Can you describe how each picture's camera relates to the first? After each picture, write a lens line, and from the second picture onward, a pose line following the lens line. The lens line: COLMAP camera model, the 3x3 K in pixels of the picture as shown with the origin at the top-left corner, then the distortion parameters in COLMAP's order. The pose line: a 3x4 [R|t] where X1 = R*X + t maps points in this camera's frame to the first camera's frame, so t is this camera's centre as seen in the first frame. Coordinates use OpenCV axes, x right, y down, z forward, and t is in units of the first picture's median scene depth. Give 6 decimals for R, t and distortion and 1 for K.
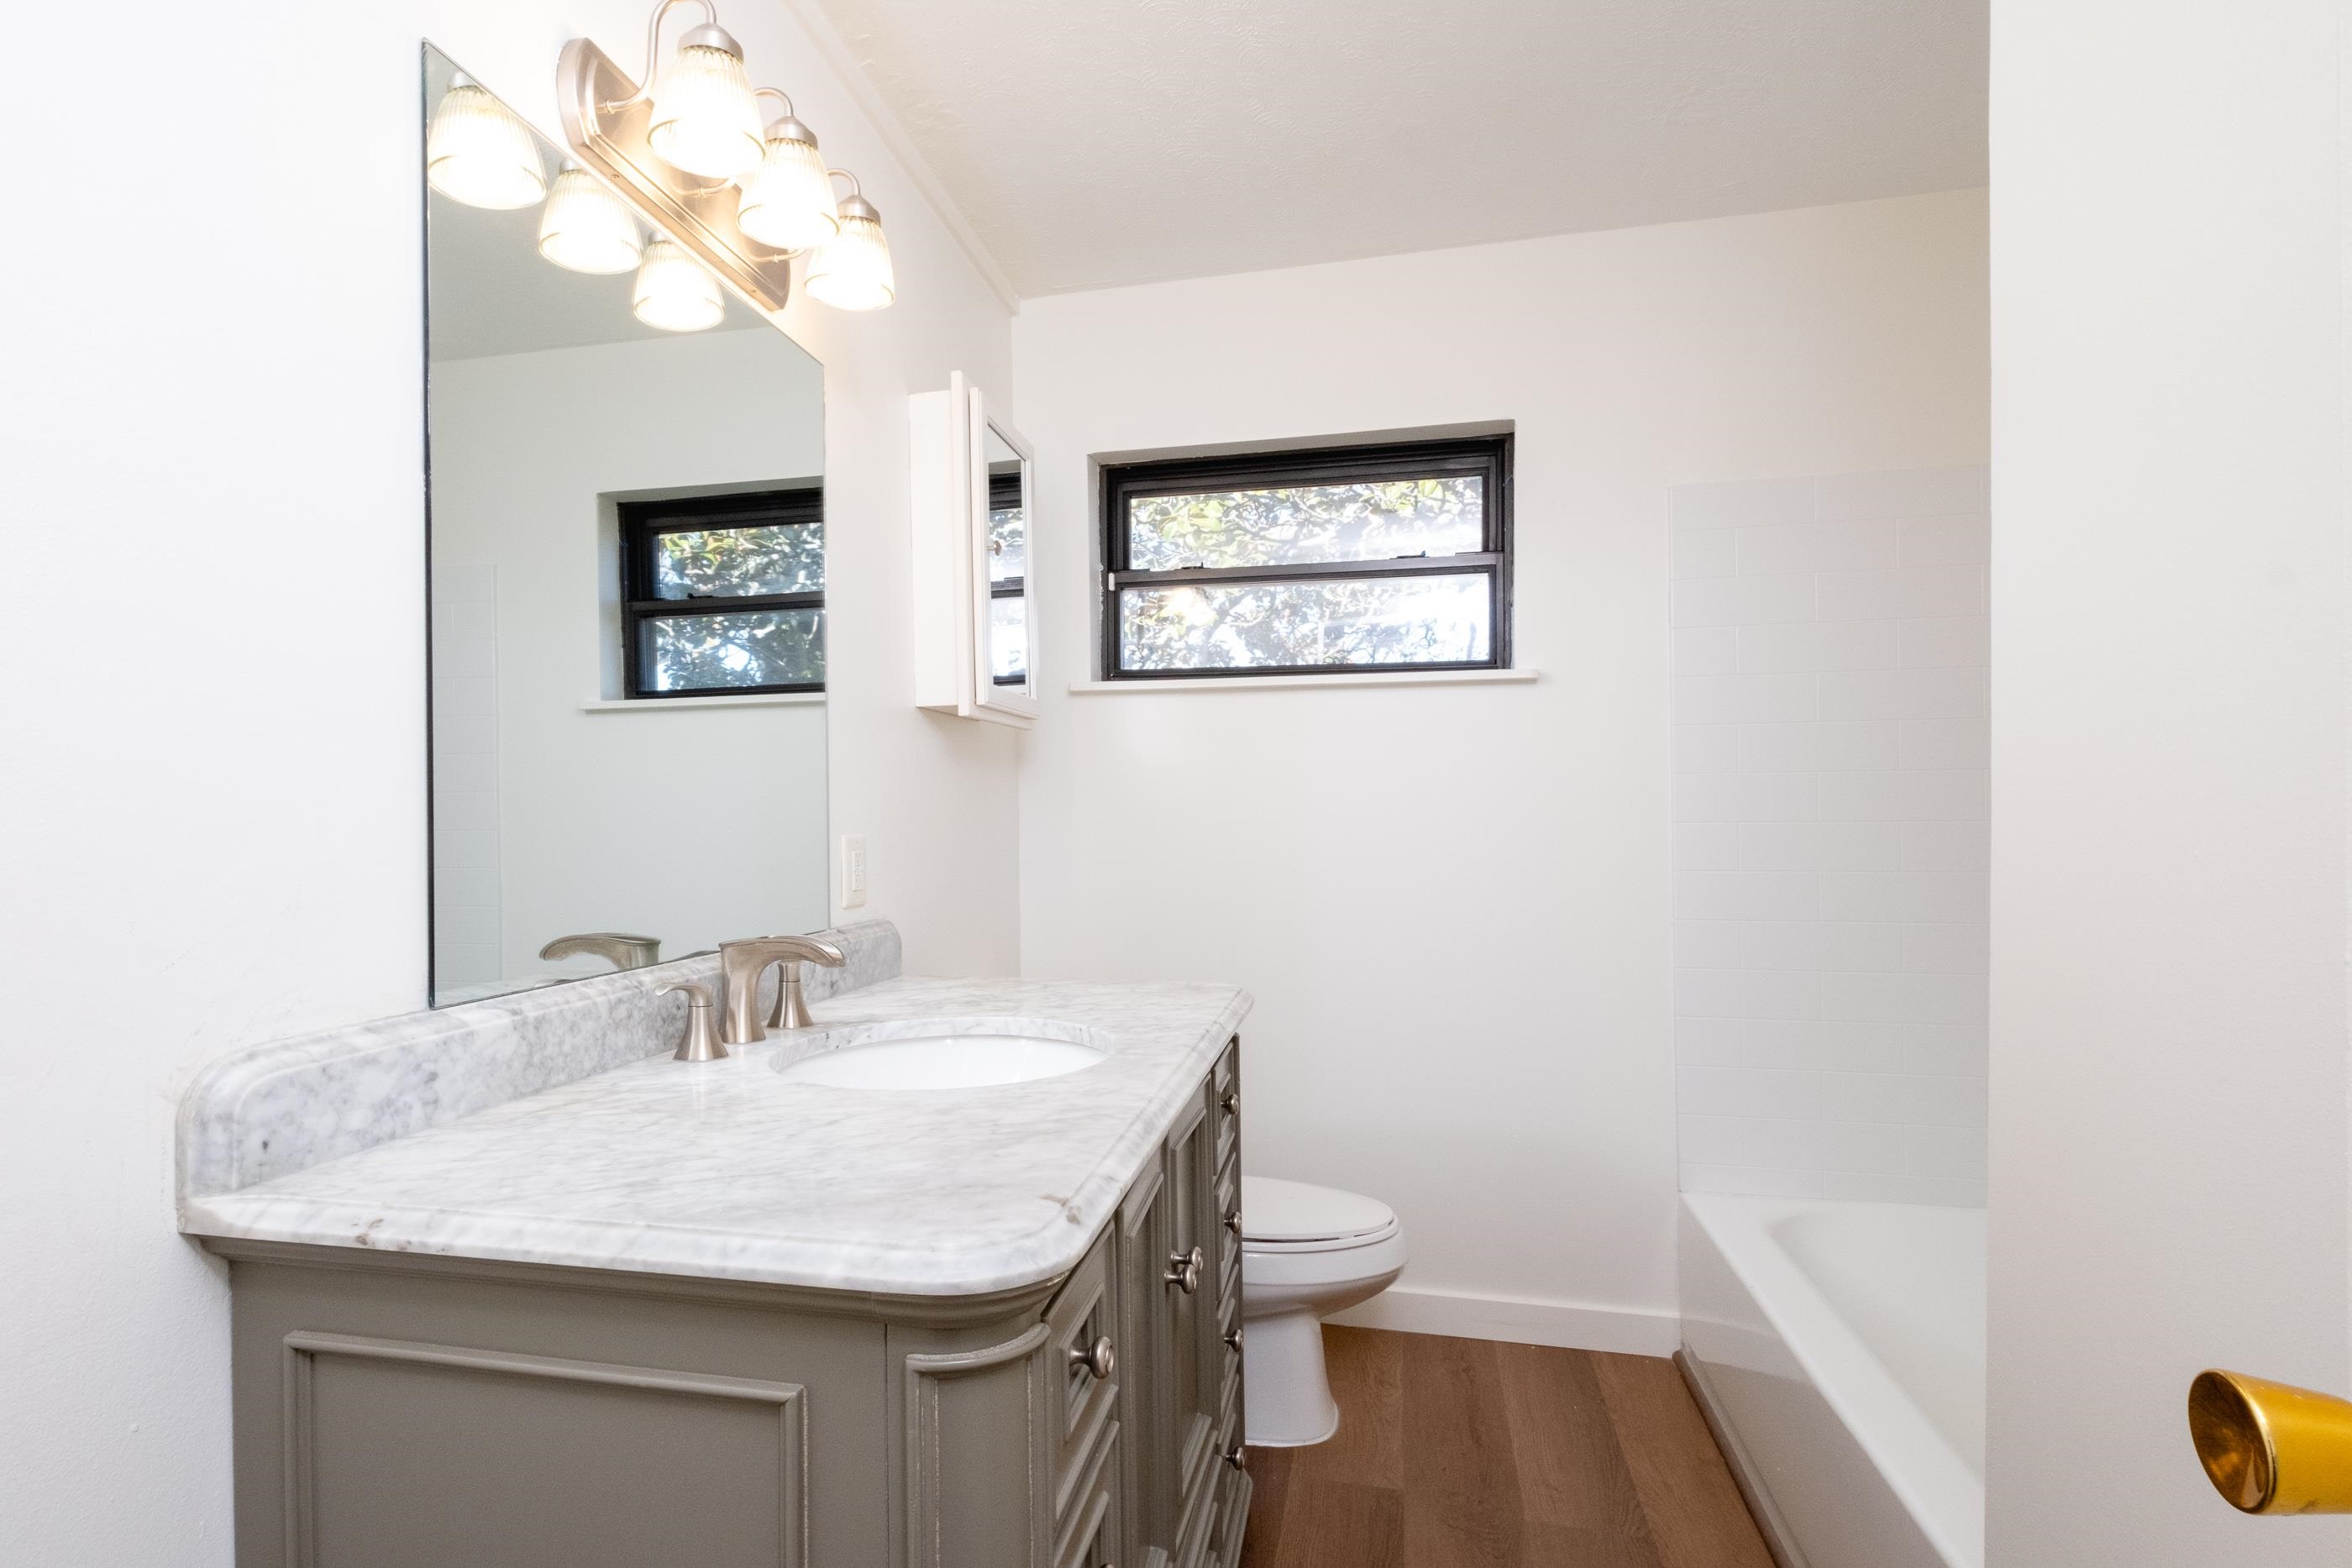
lens RADIAL K [[1018.9, 0, 1179.5], [0, 1018.9, 803.5], [0, 0, 1]] dist [0.003264, -0.002350]
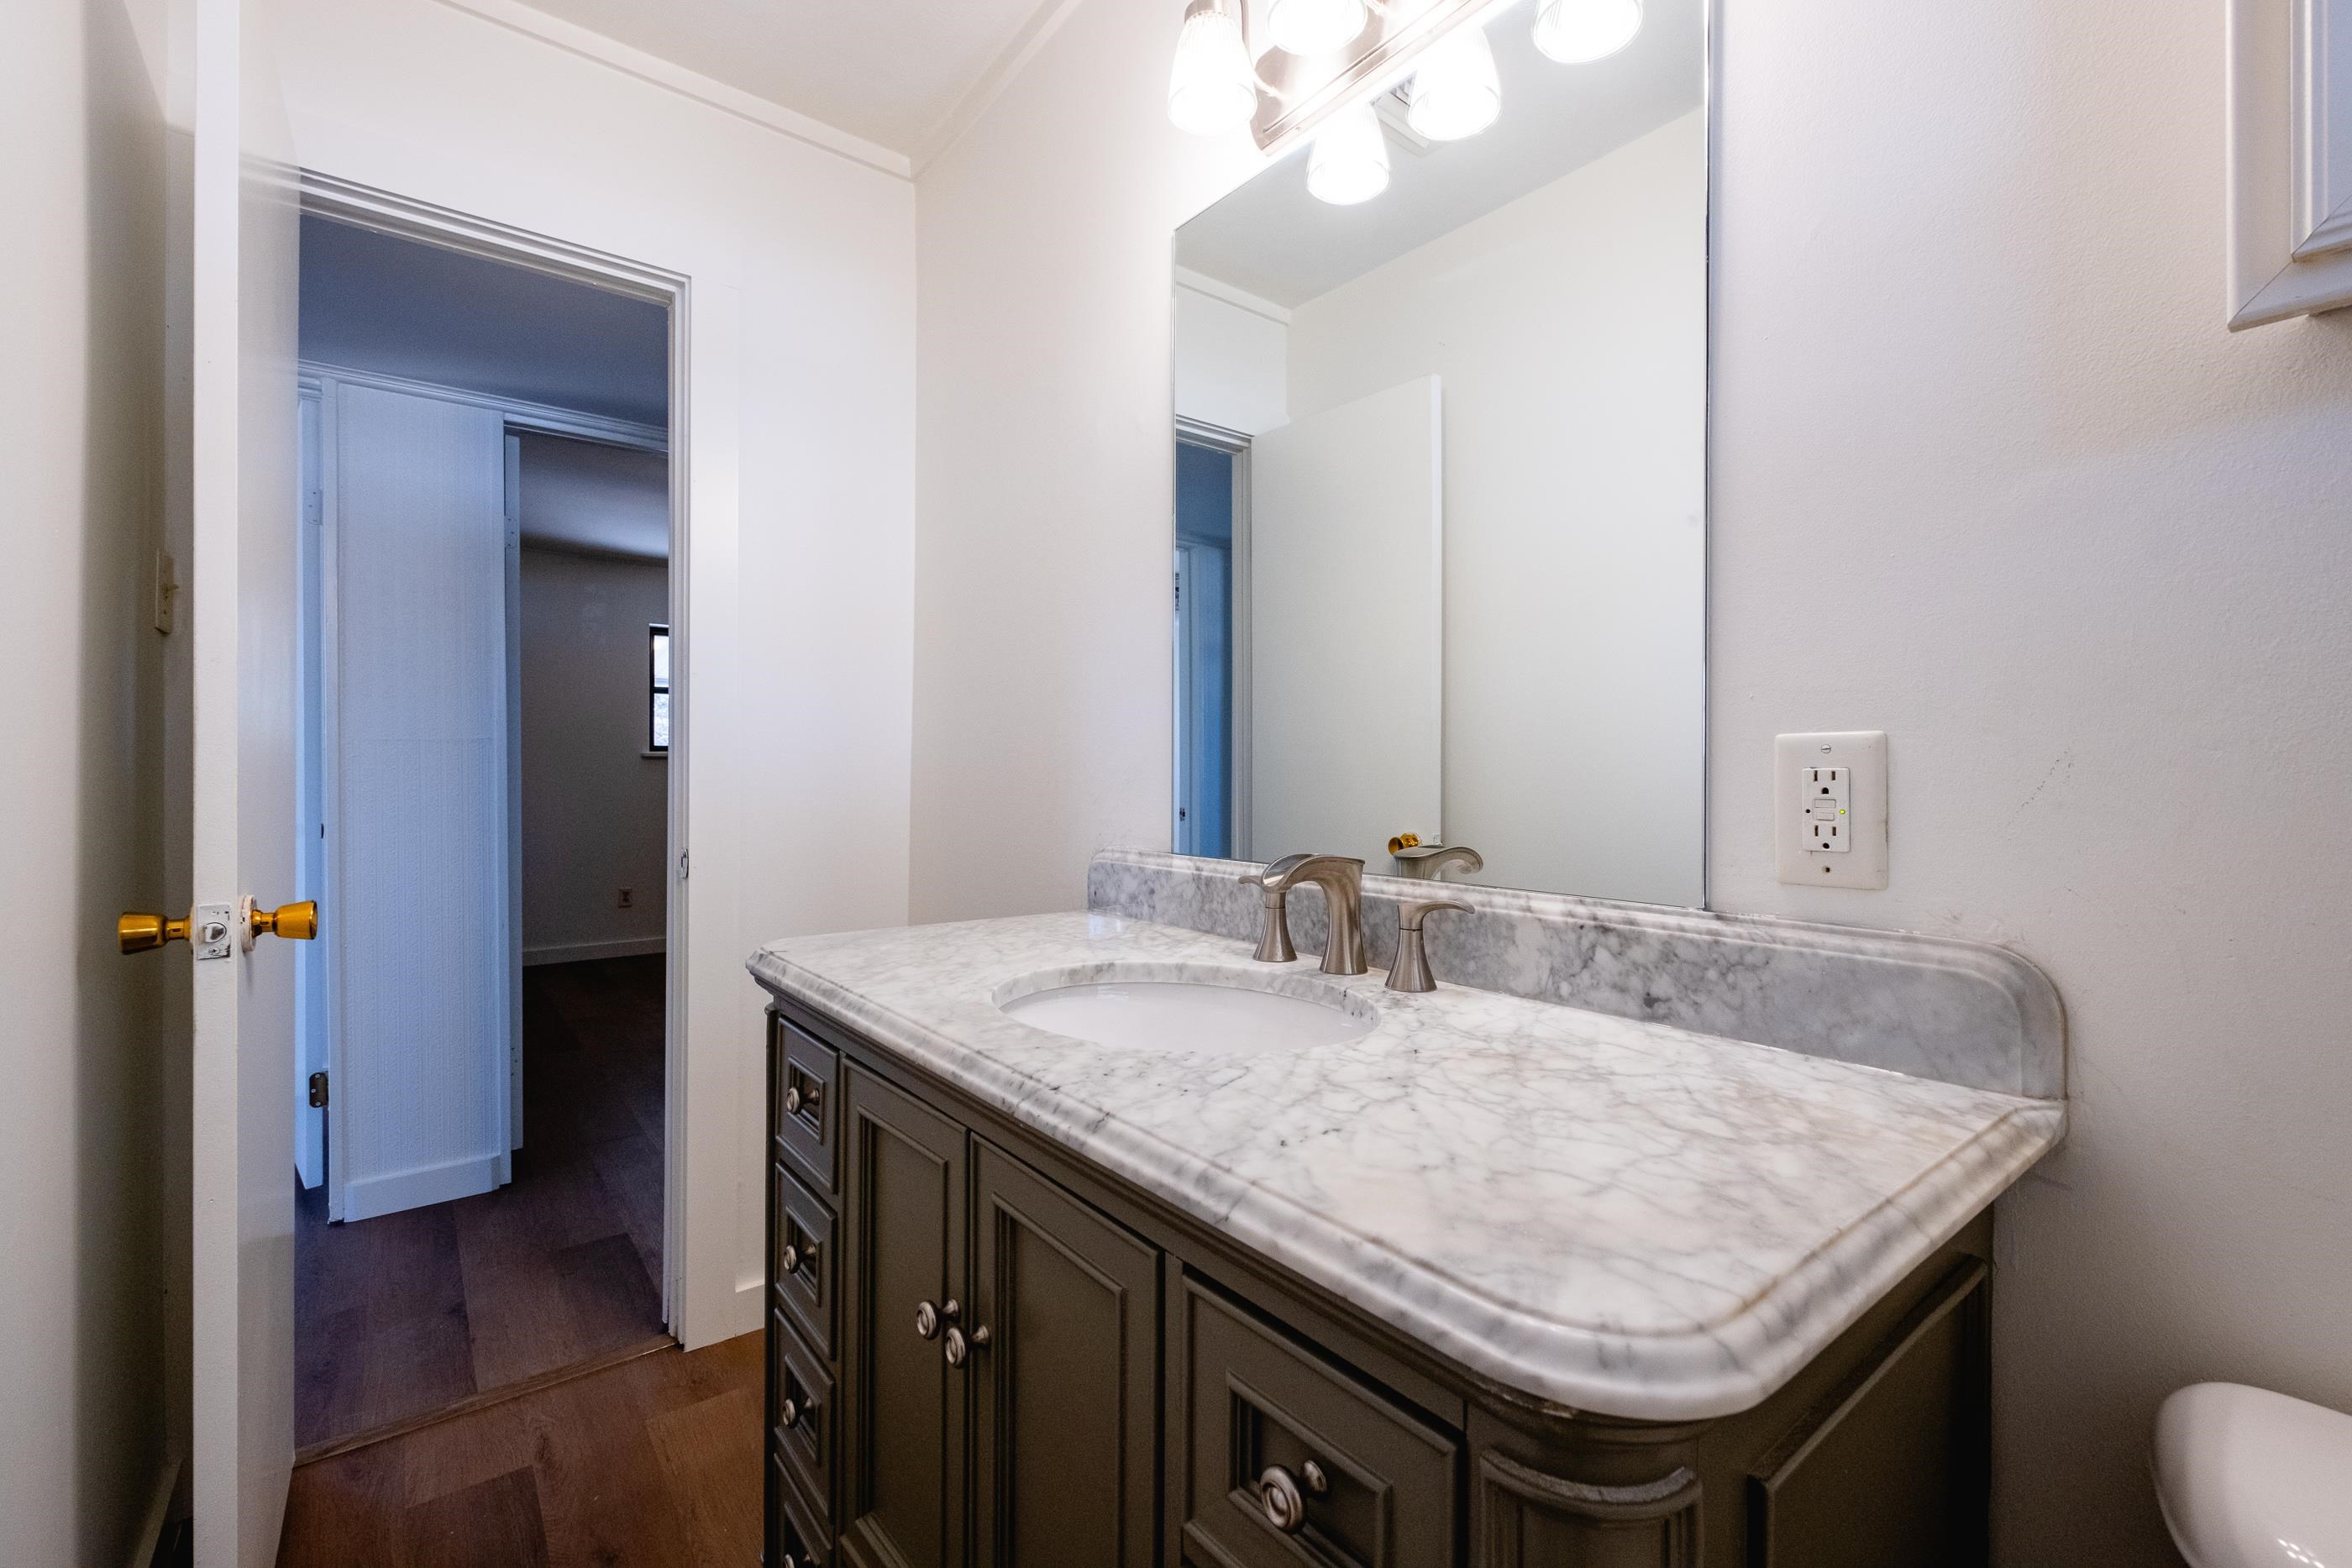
lens RADIAL K [[1018.9, 0, 1178.1], [0, 1018.9, 780.6], [0, 0, 1]] dist [0.003264, -0.002350]
pose [[-0.652793, 0.007359, -0.757500, 0.461388], [0.012306, 0.999924, -0.000891, 0.088519], [0.757436, -0.009903, -0.652834, 2.022897]]
